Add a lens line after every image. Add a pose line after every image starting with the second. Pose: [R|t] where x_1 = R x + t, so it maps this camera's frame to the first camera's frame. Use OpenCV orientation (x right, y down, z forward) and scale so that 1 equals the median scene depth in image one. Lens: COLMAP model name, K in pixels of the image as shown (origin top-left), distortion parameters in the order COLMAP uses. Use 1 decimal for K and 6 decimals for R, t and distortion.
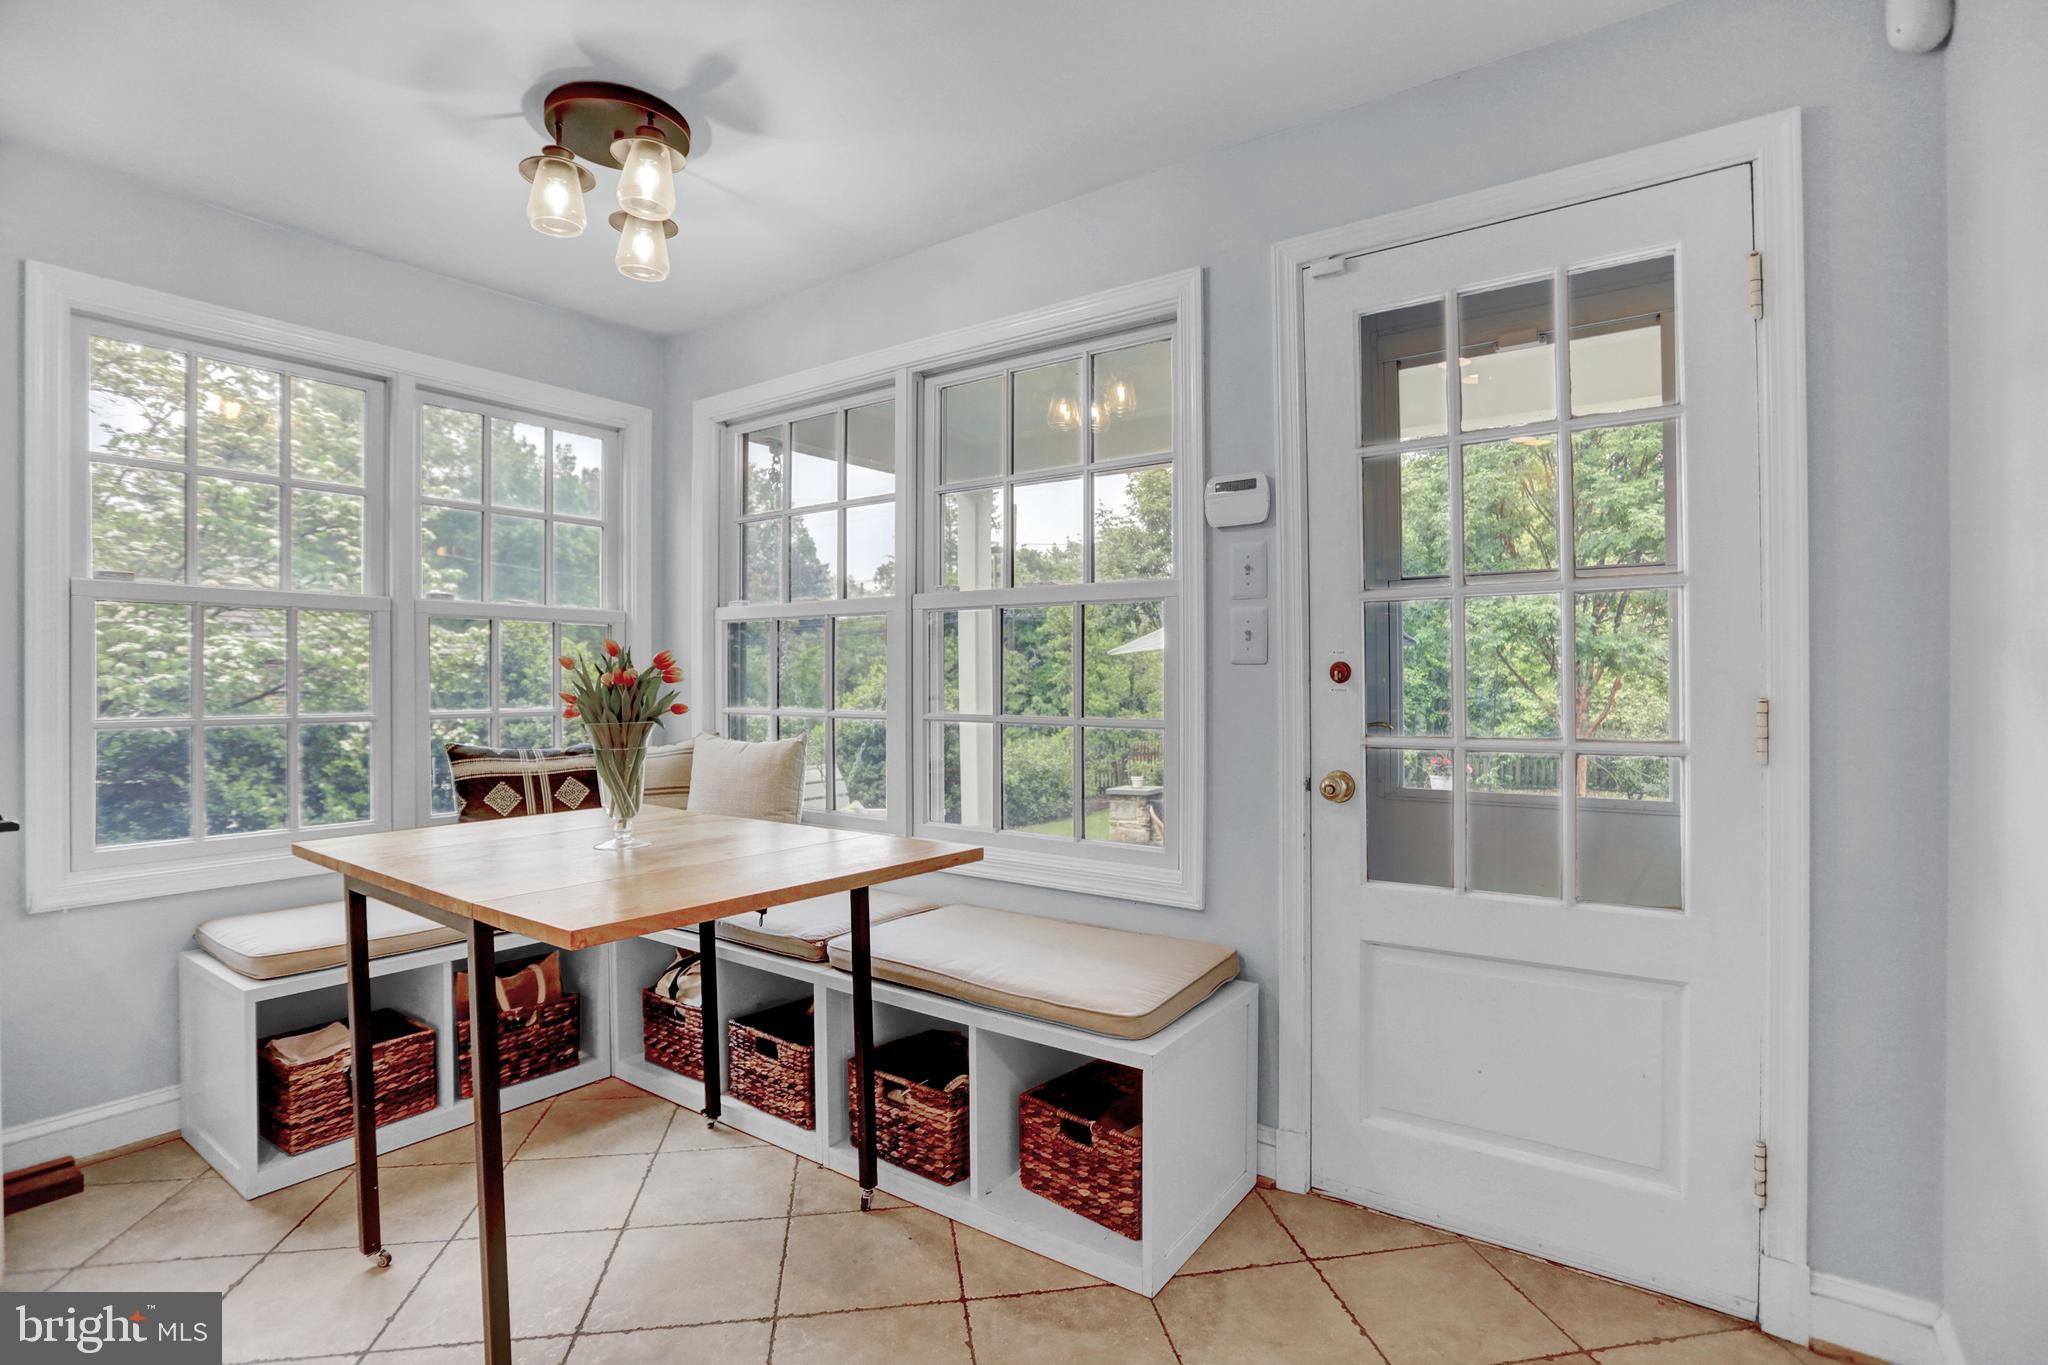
lens RADIAL K [[985.2, 0, 1031.4], [0, 985.2, 680.4], [0, 0, 1]] dist [-0.056084, 0.018761]
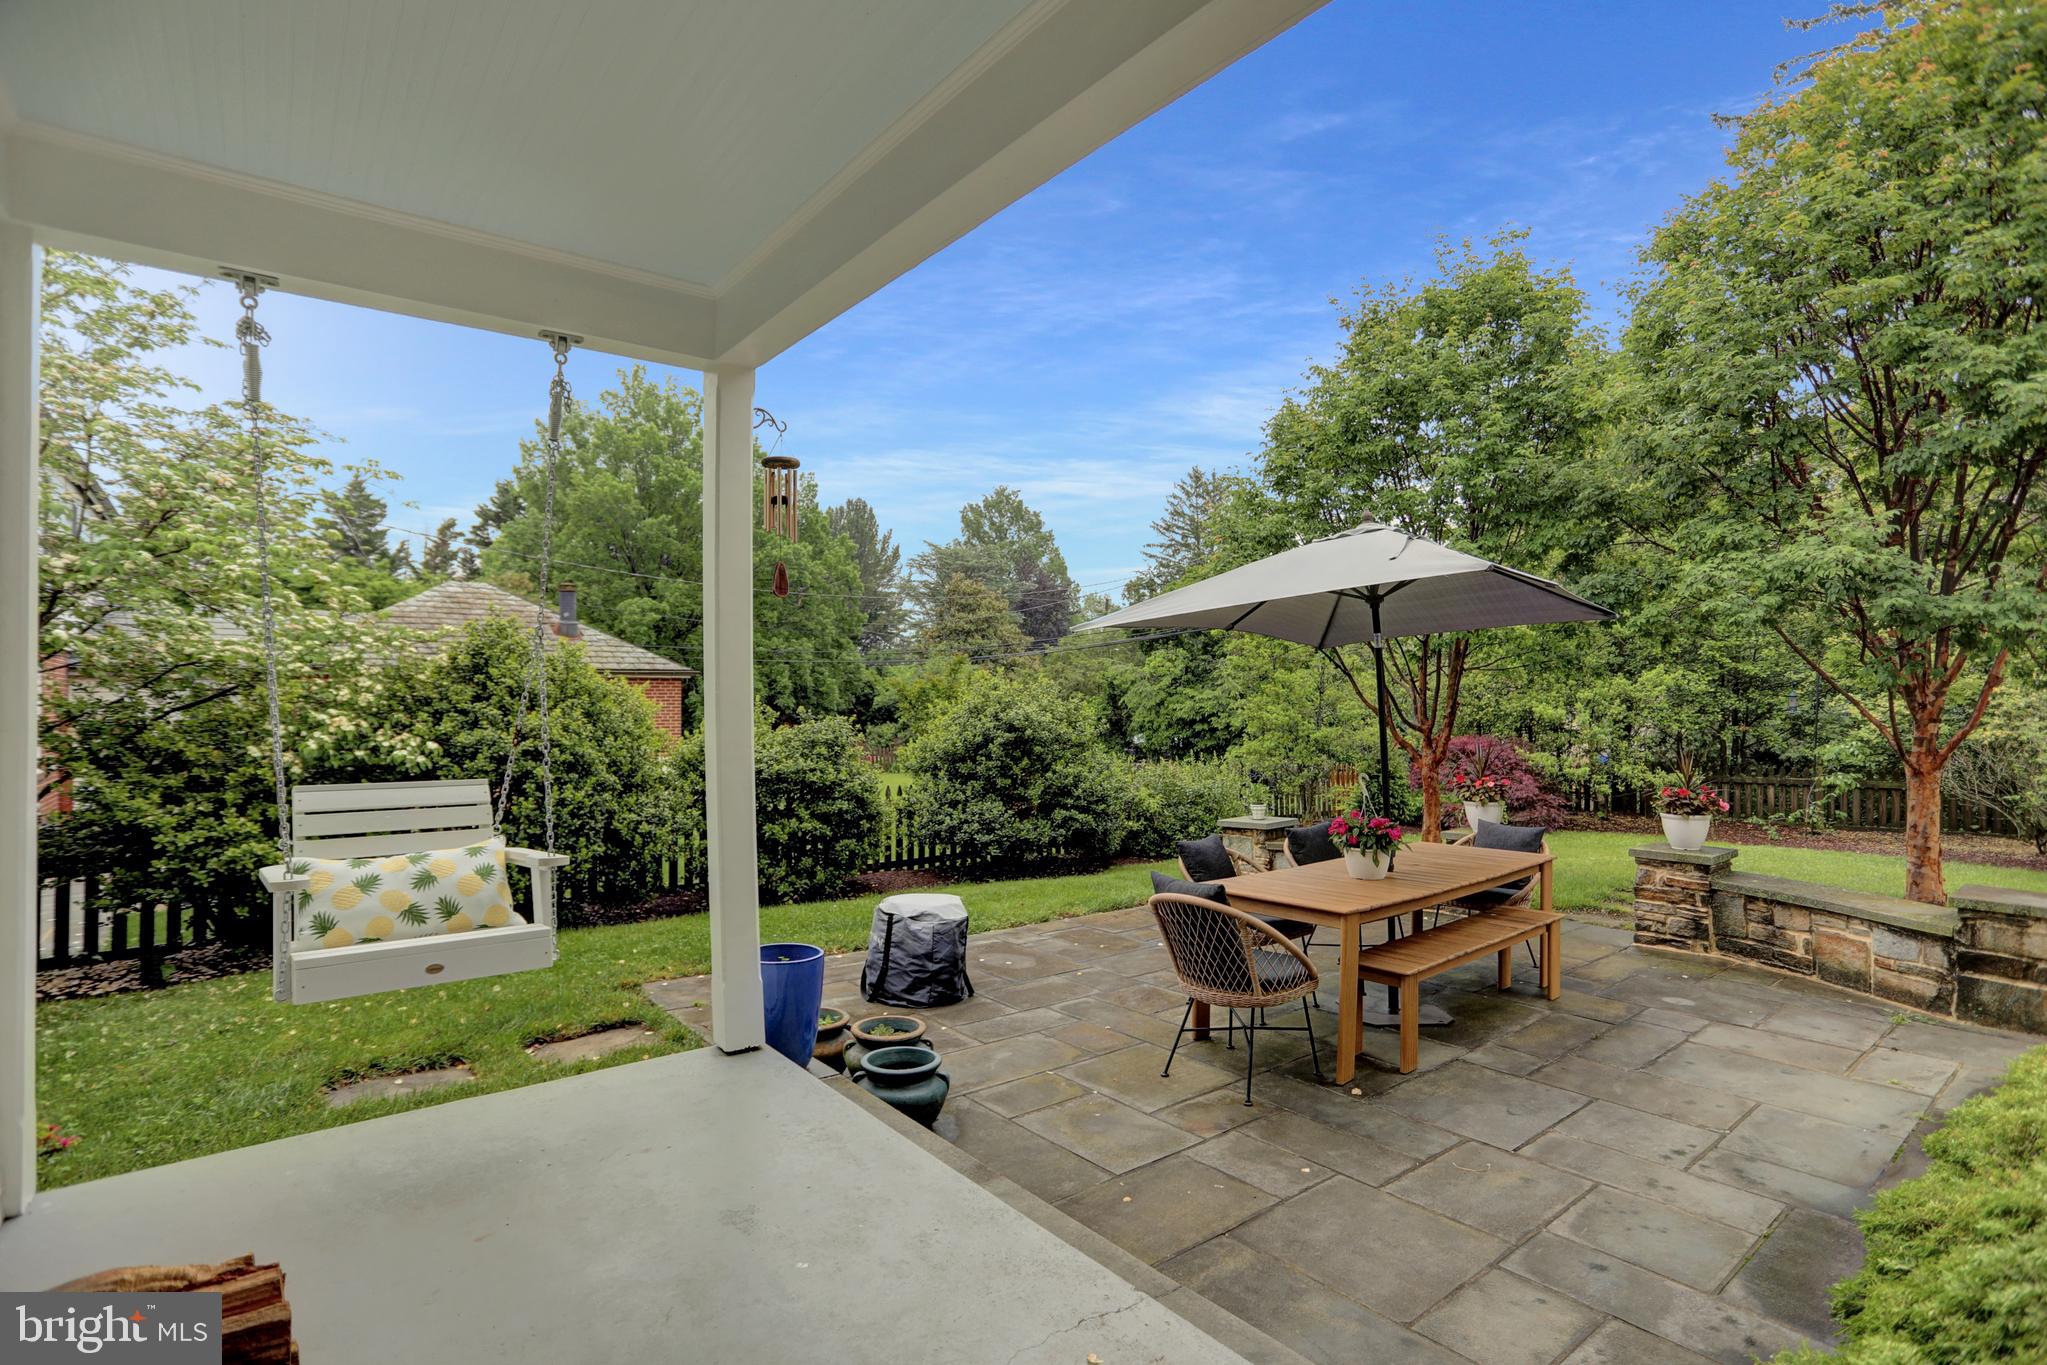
lens RADIAL K [[984.7, 0, 1028.2], [0, 984.7, 685.7], [0, 0, 1]] dist [-0.056084, 0.018761]
pose [[0.961848, -0.009236, -0.273430, 0.154246], [0.004957, 0.999854, -0.016338, 0.015337], [0.273541, 0.014359, 0.961753, 0.209706]]
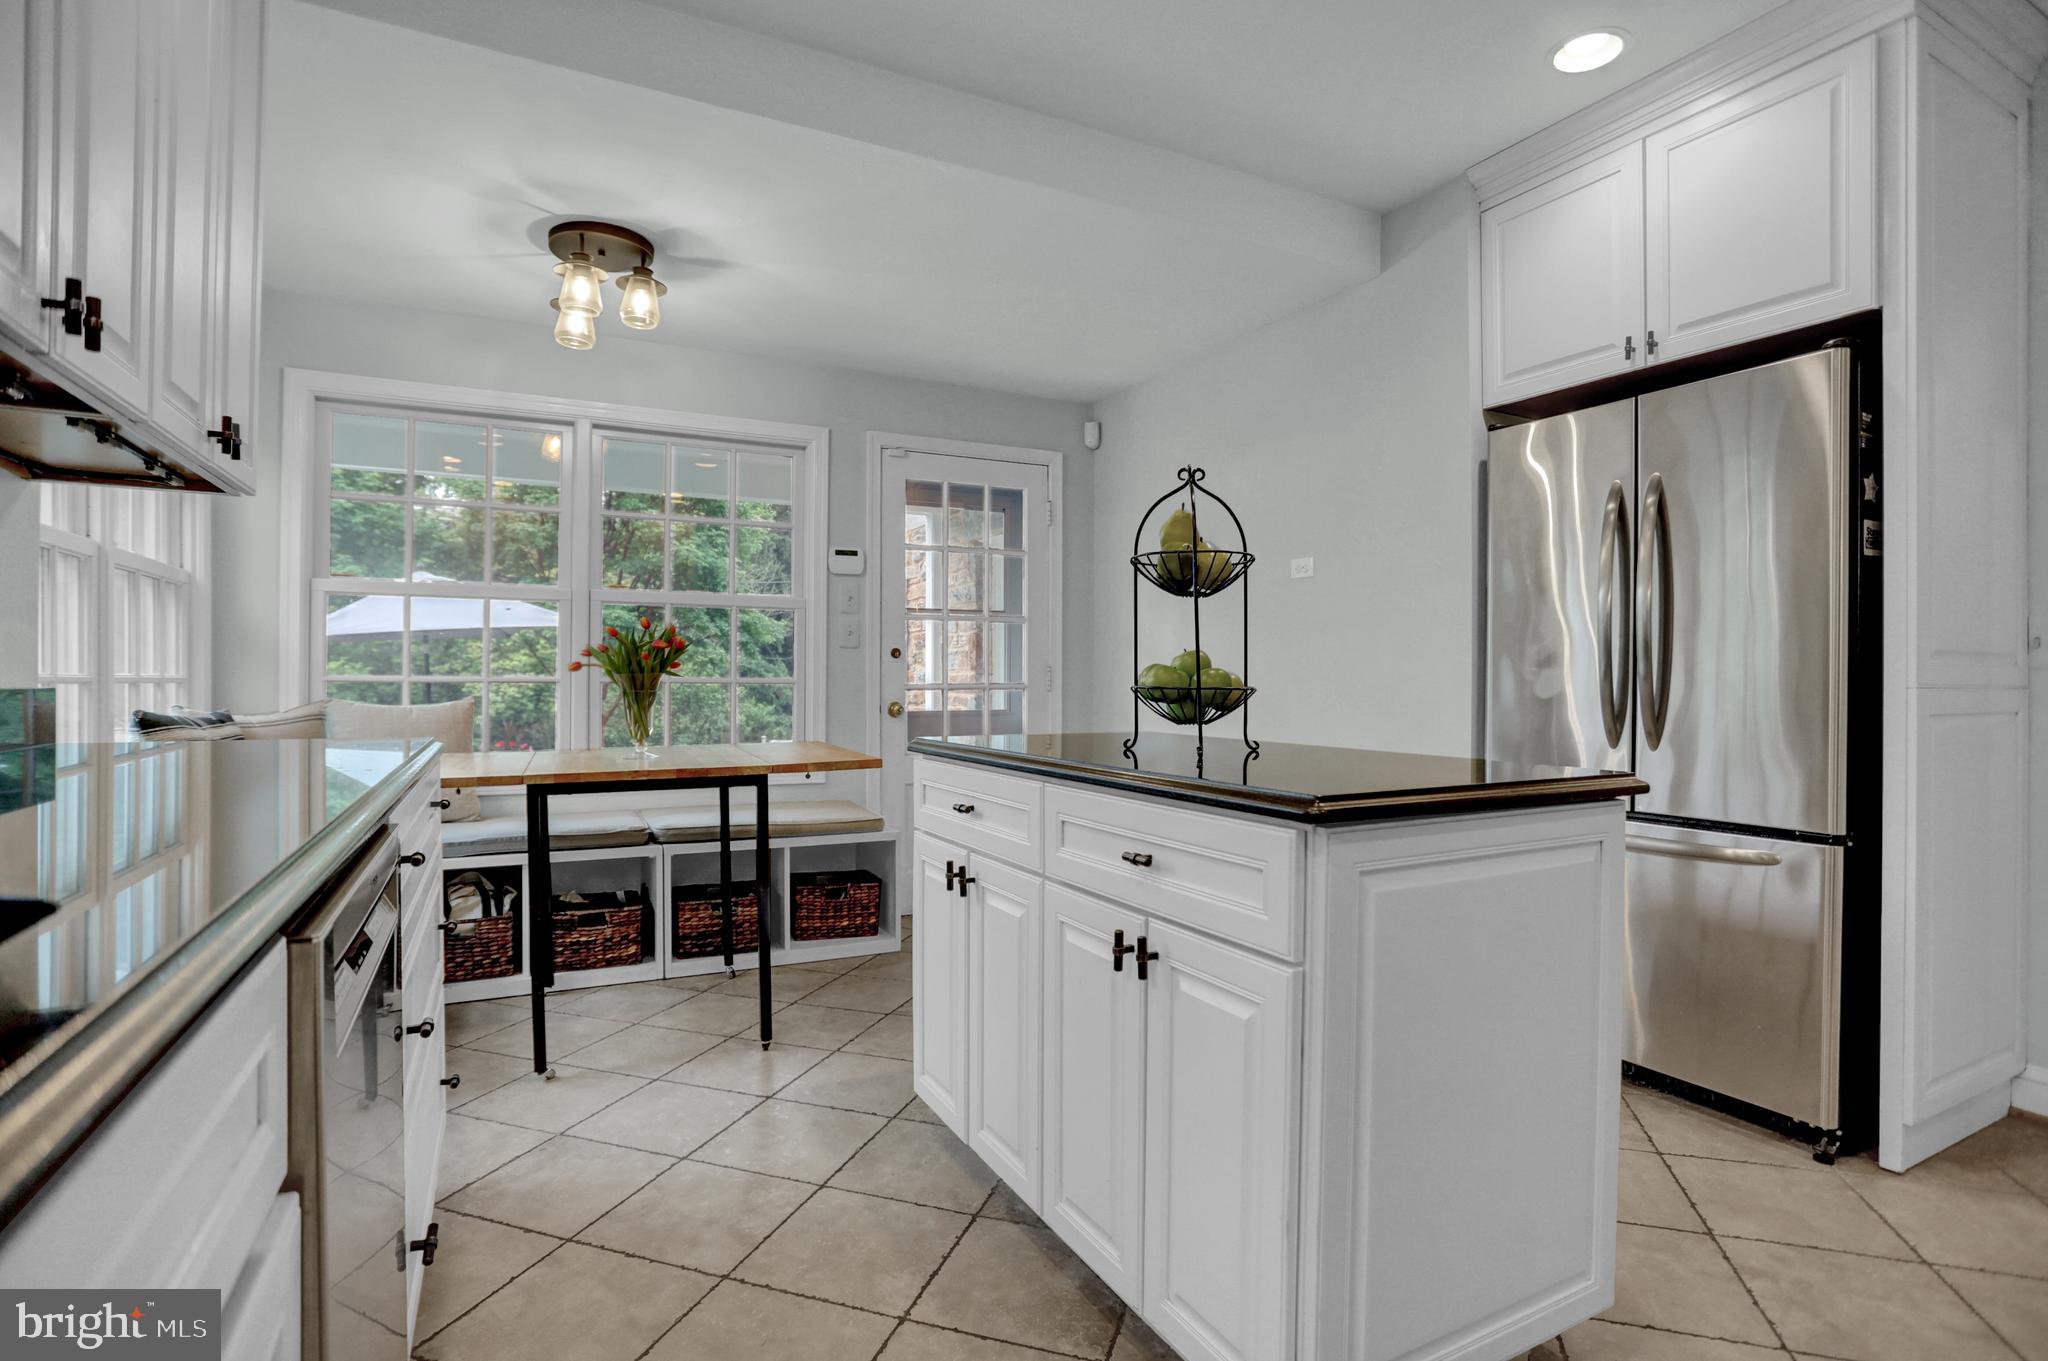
lens RADIAL K [[985.2, 0, 1025.4], [0, 985.2, 678.0], [0, 0, 1]] dist [-0.056084, 0.018761]
pose [[0.468668, 0.001253, 0.883373, -1.290462], [-0.006597, 0.999976, 0.002081, 0.034649], [-0.883350, -0.006803, 0.468665, -0.182756]]
